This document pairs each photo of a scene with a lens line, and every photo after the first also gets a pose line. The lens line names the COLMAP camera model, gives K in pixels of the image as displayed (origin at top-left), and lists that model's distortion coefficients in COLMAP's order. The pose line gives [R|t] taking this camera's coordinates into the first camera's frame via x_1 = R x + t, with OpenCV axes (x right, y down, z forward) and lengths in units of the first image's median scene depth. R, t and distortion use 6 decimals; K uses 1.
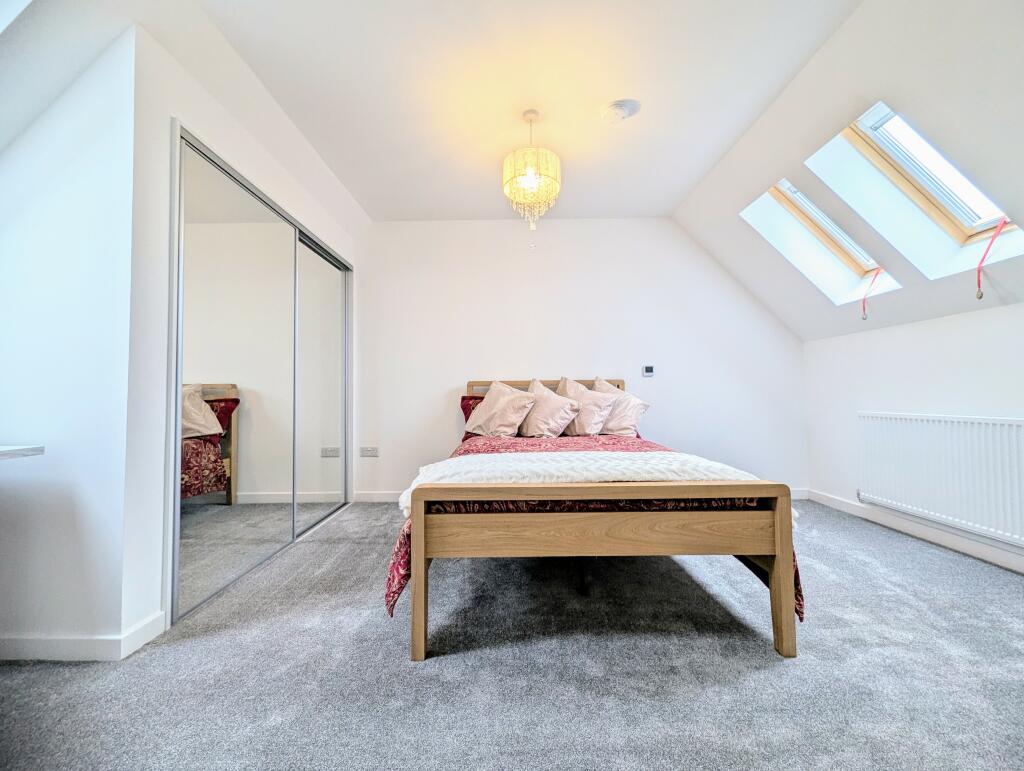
lens RADIAL K [[420.5, 0, 512.4], [0, 420.5, 380.9], [0, 0, 1]] dist [-0.001996, -0.000652]
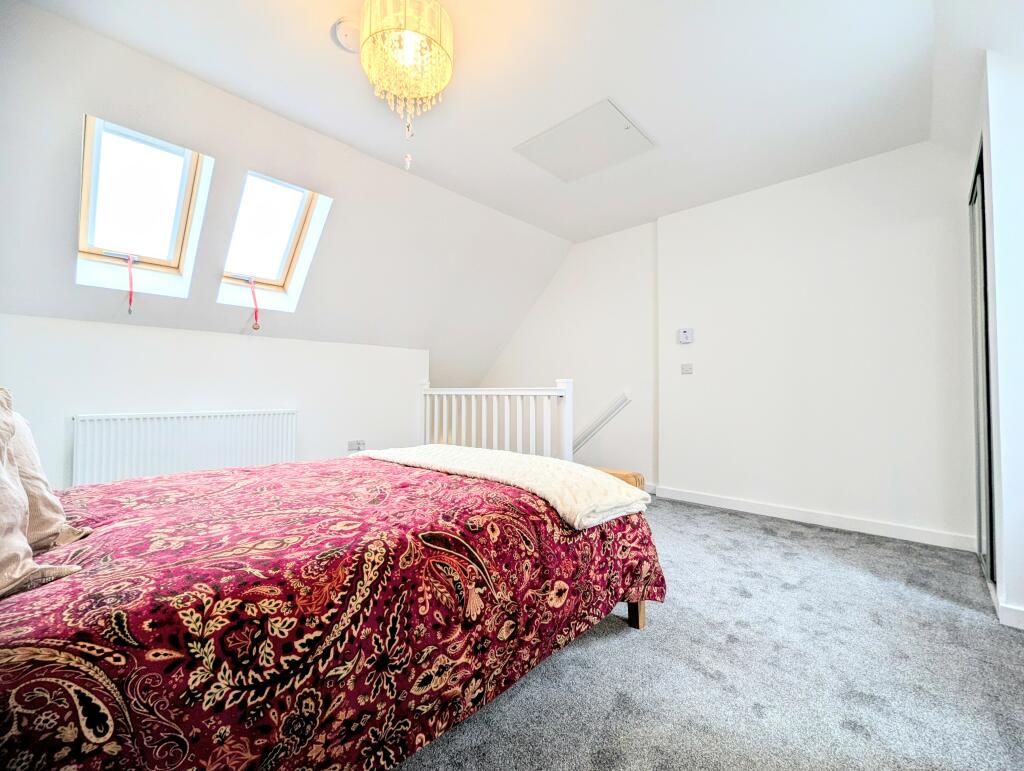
lens RADIAL K [[420.5, 0, 512.4], [0, 420.5, 380.9], [0, 0, 1]] dist [-0.001996, -0.000652]
pose [[-0.726835, 0.024733, 0.686366, -0.449295], [-0.017671, 0.998347, -0.054688, 0.039948], [-0.686585, -0.051877, -0.725197, 1.207032]]
